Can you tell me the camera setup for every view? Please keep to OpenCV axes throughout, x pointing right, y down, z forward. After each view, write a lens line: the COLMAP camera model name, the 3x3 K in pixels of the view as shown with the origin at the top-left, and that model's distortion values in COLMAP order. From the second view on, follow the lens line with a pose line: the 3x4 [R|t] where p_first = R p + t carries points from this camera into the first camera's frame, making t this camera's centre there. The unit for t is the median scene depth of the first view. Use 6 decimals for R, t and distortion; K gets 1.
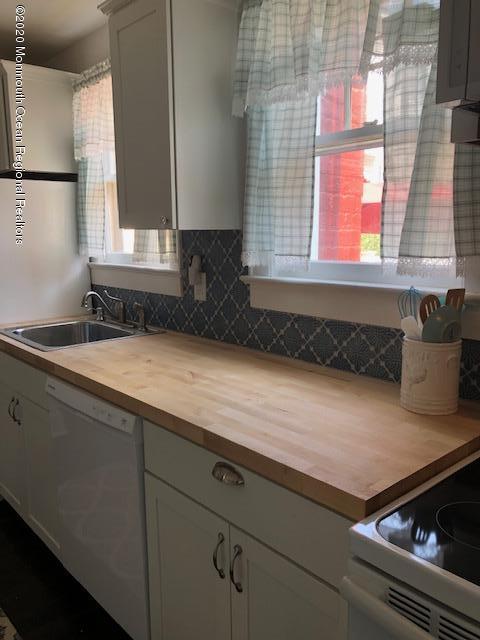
lens RADIAL K [[517.2, 0, 240.4], [0, 517.2, 319.5], [0, 0, 1]] dist [0.040545, -0.059414]
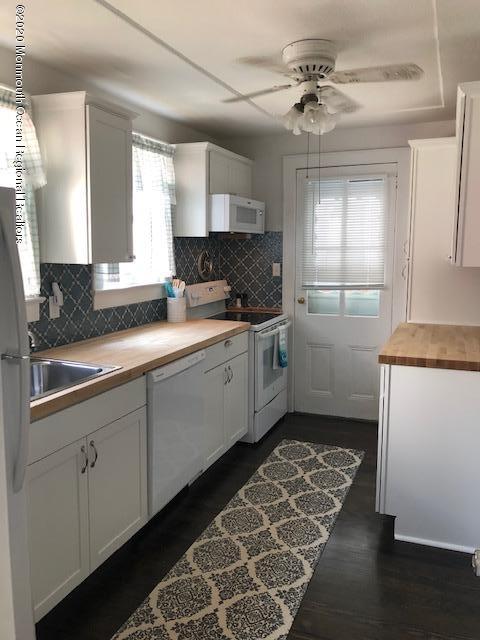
lens RADIAL K [[517.2, 0, 240.4], [0, 517.2, 318.8], [0, 0, 1]] dist [0.040545, -0.059414]
pose [[-0.435899, -0.125347, 0.891224, -1.675364], [0.141592, 0.968371, 0.205451, -0.275466], [-0.888788, 0.215746, -0.404363, 1.323153]]
